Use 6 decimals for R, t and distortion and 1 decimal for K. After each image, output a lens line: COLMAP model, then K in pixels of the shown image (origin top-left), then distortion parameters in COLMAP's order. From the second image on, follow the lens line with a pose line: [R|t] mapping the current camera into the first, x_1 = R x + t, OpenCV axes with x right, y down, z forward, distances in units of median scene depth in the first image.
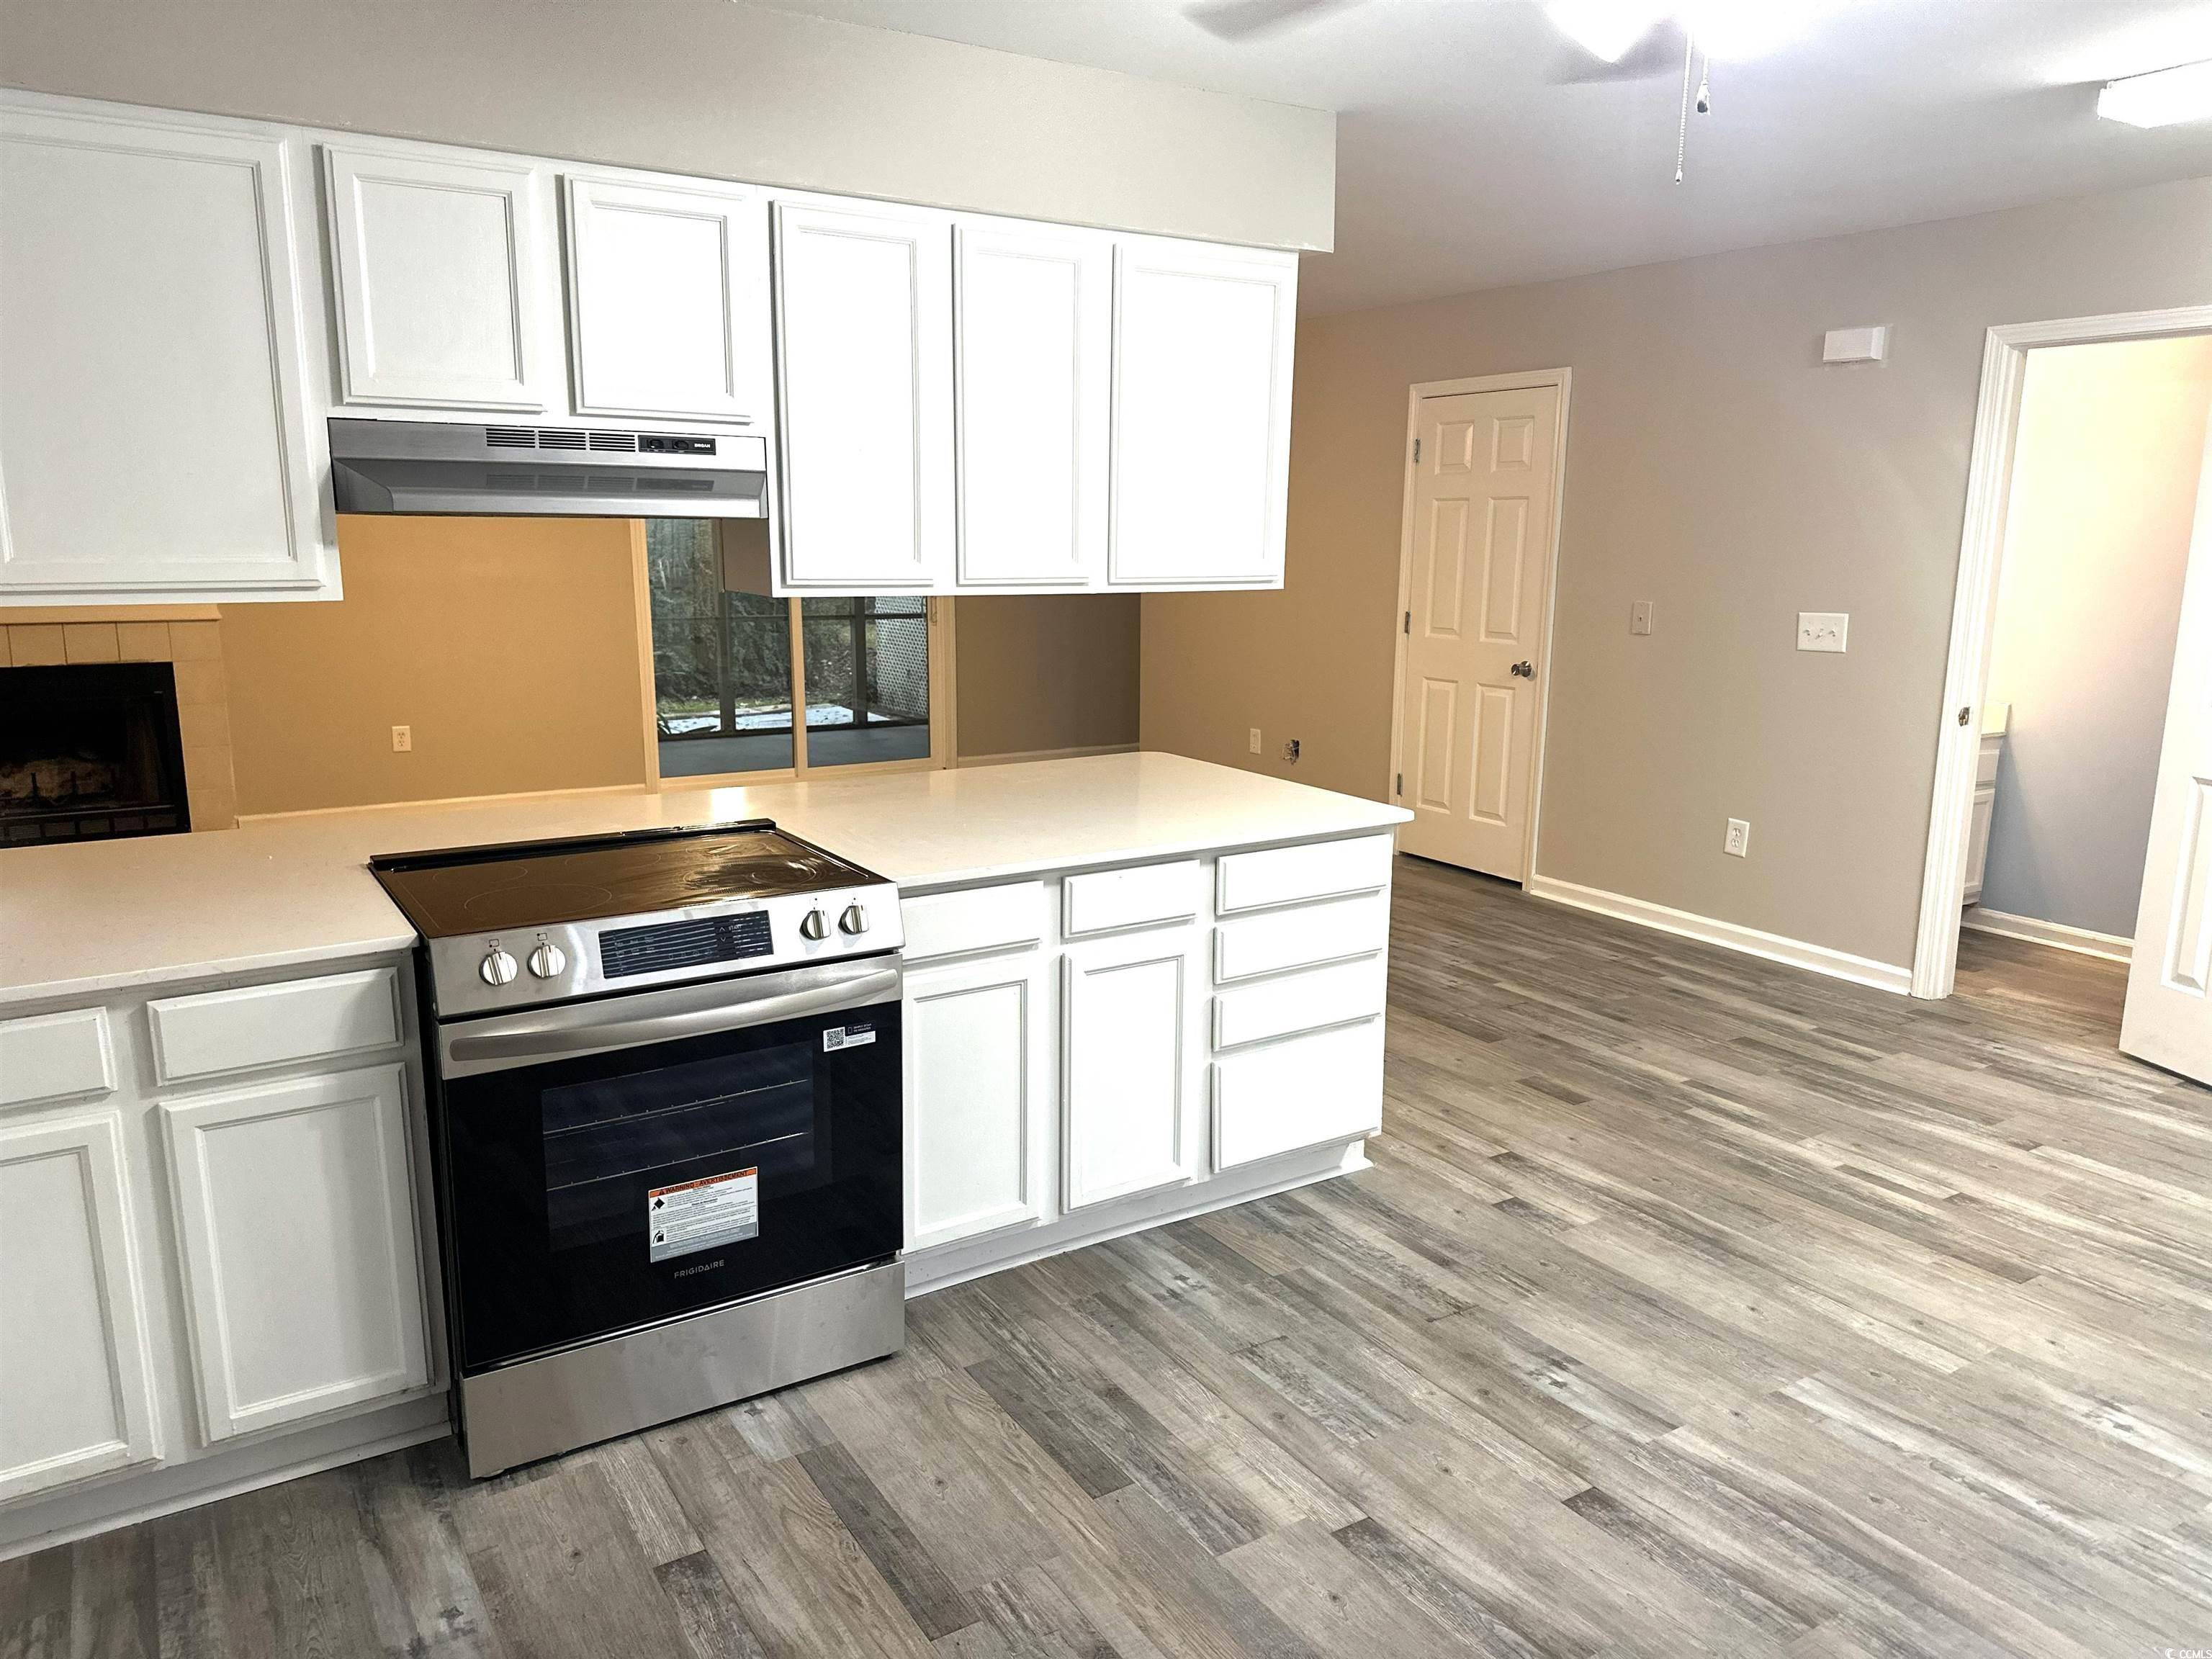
lens RADIAL K [[1571.4, 0, 1106.0], [0, 1571.4, 829.5], [0, 0, 1]] dist [0.058948, -0.072475]
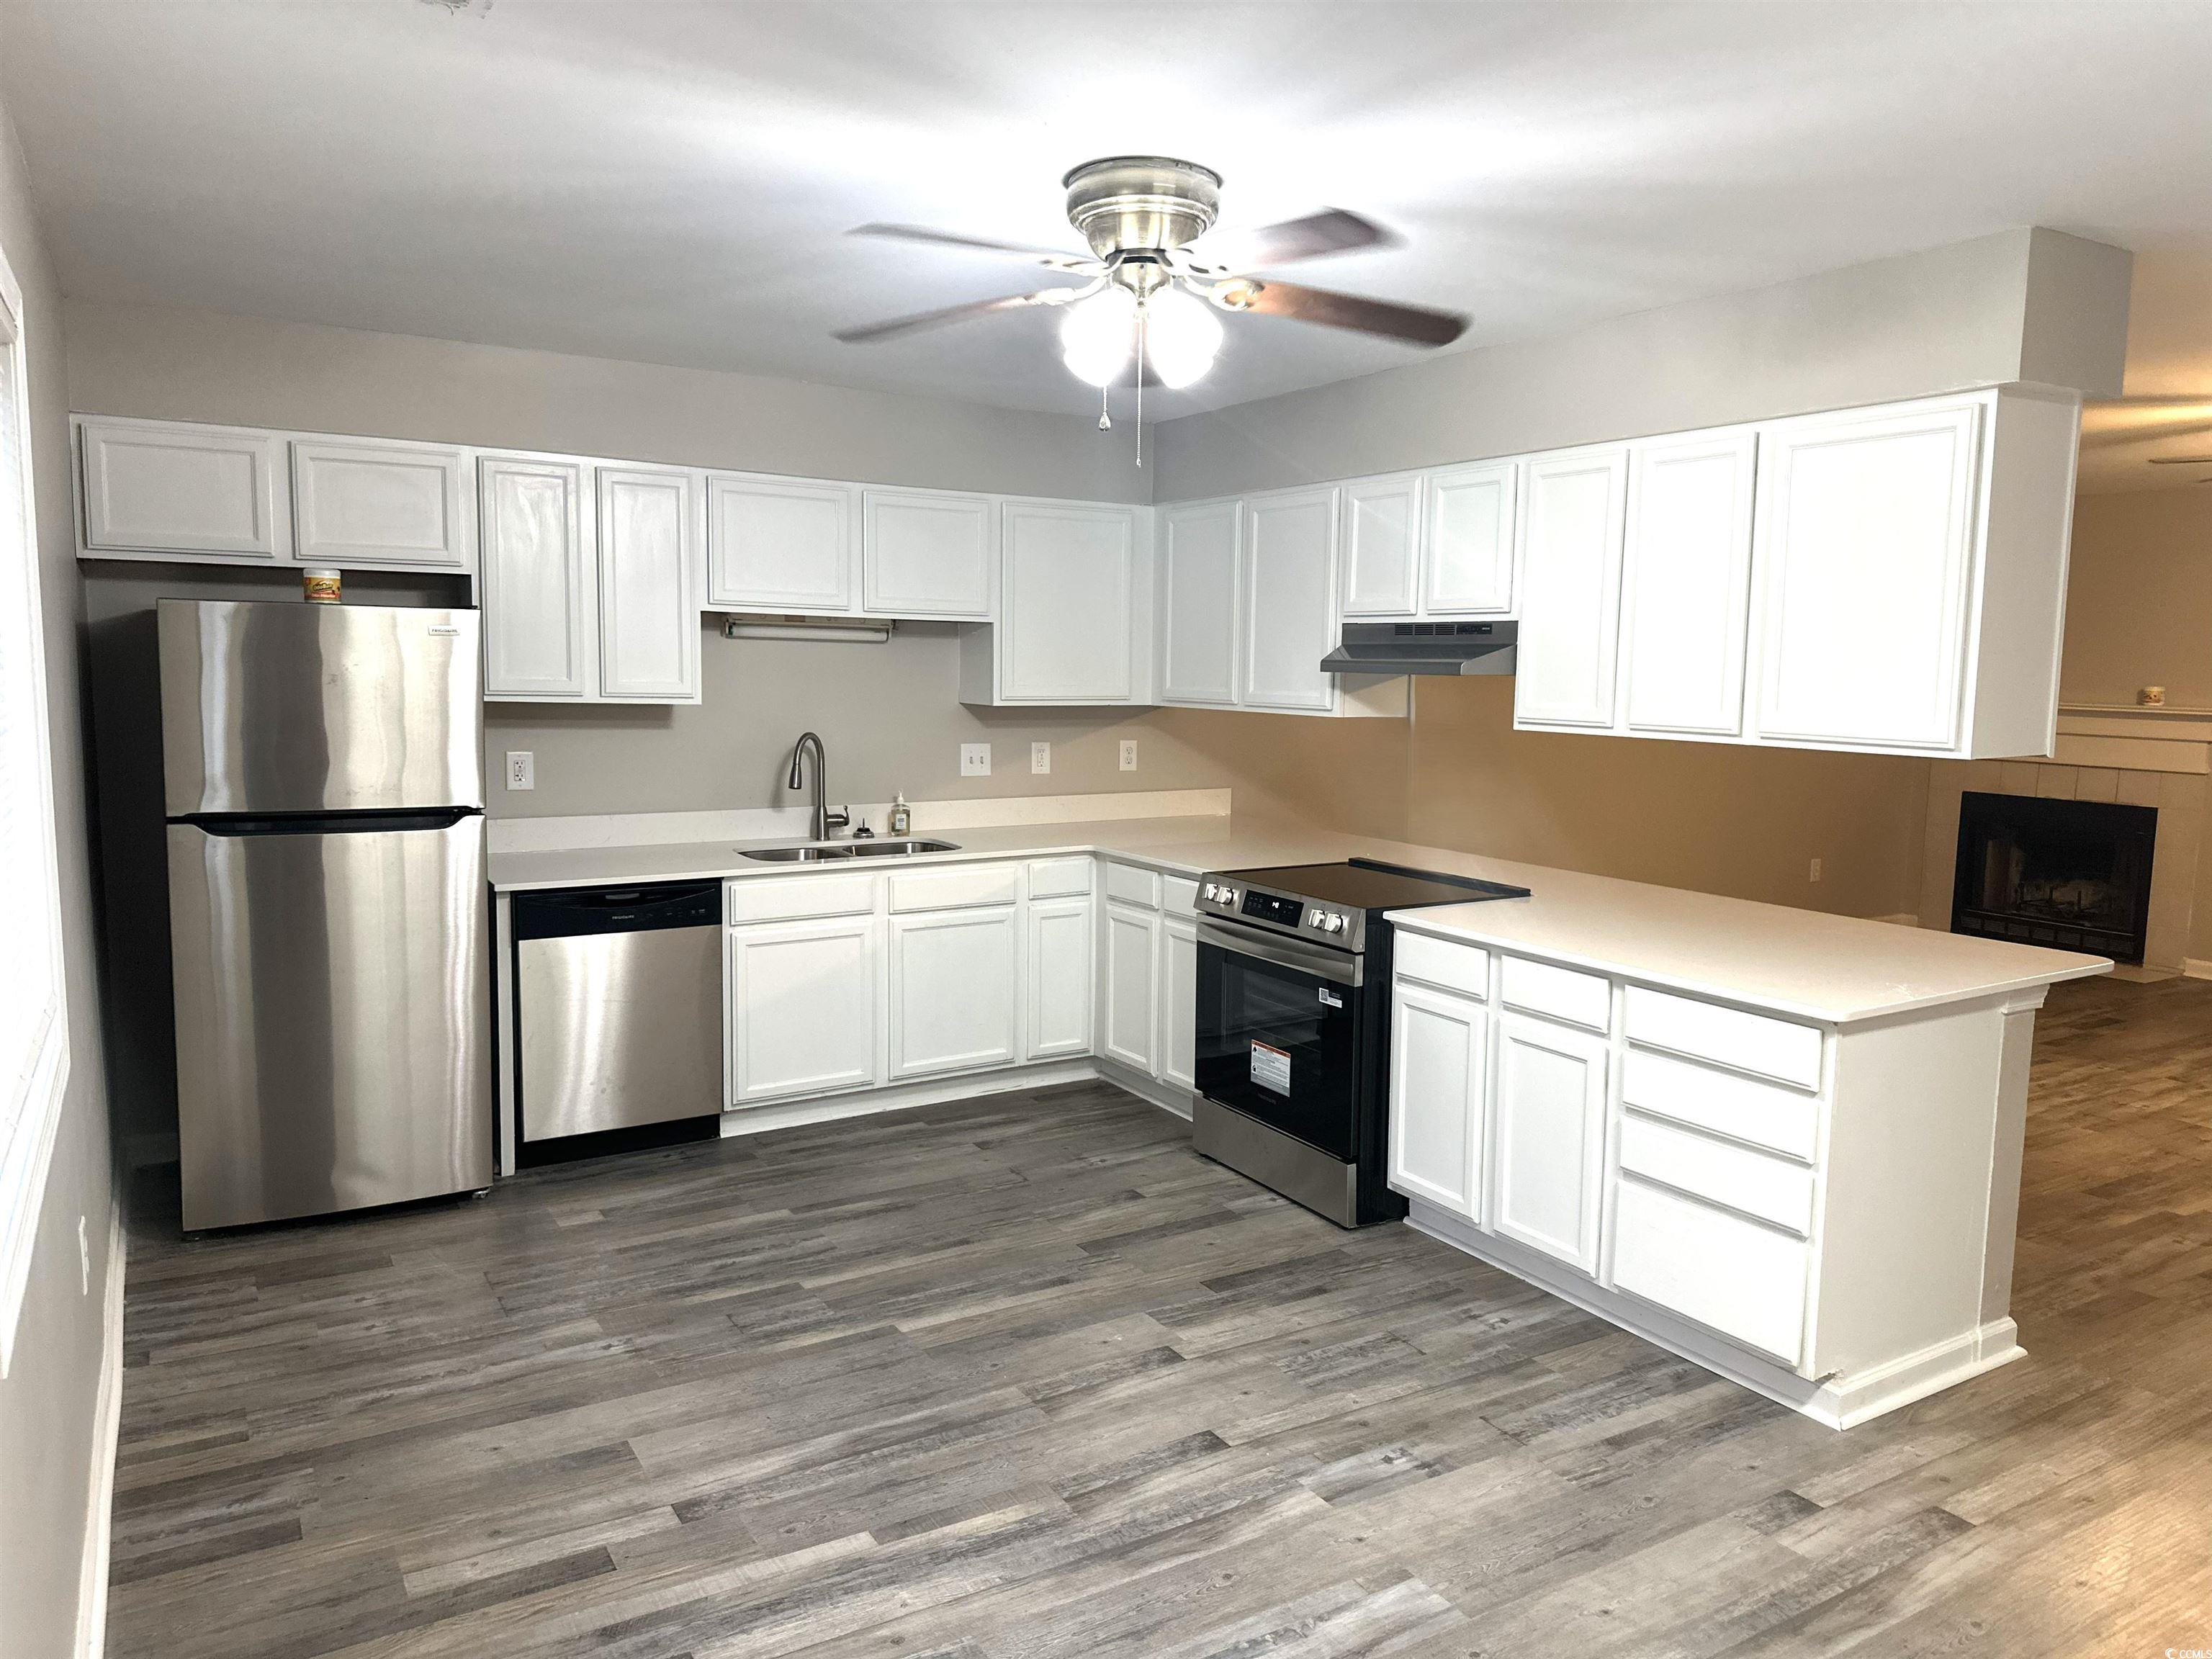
lens RADIAL K [[1558.6, 0, 1106.0], [0, 1558.6, 829.5], [0, 0, 1]] dist [0.141613, -0.244285]
pose [[-0.033441, 0.108489, -0.993535, 1.387763], [-0.208540, 0.971453, 0.113097, -0.163496], [0.977442, 0.210974, -0.009862, 0.757657]]
